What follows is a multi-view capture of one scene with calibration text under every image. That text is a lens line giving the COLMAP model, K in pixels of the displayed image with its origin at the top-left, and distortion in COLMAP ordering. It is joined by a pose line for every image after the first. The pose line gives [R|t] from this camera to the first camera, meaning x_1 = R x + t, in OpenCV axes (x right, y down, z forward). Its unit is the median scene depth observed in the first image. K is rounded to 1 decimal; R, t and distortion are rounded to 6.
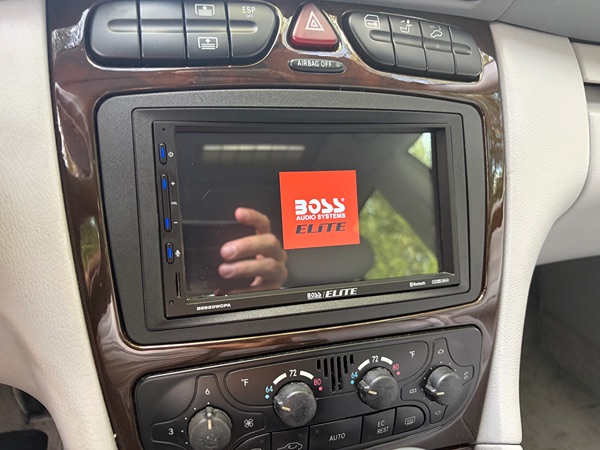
lens RADIAL K [[438.8, 0, 300.0], [0, 438.8, 225.0], [0, 0, 1]] dist [0.002018, -0.004441]
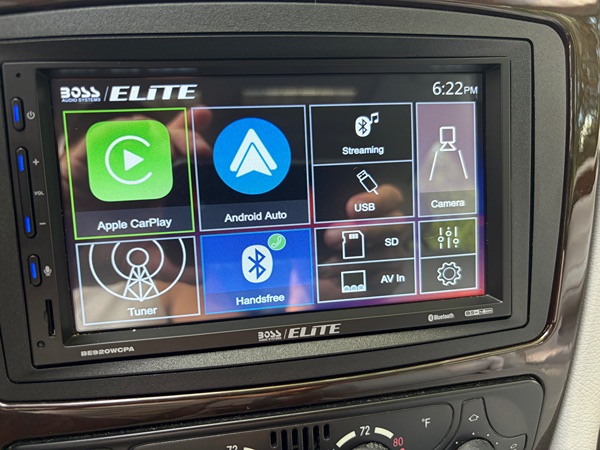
lens RADIAL K [[457.6, 0, 301.7], [0, 457.6, 216.0], [0, 0, 1]] dist [-0.111781, 0.147302]
pose [[0.991078, 0.024528, -0.131010, 0.157059], [-0.011908, 0.995285, 0.096257, -0.074488], [0.132753, -0.093838, 0.986697, 0.358684]]
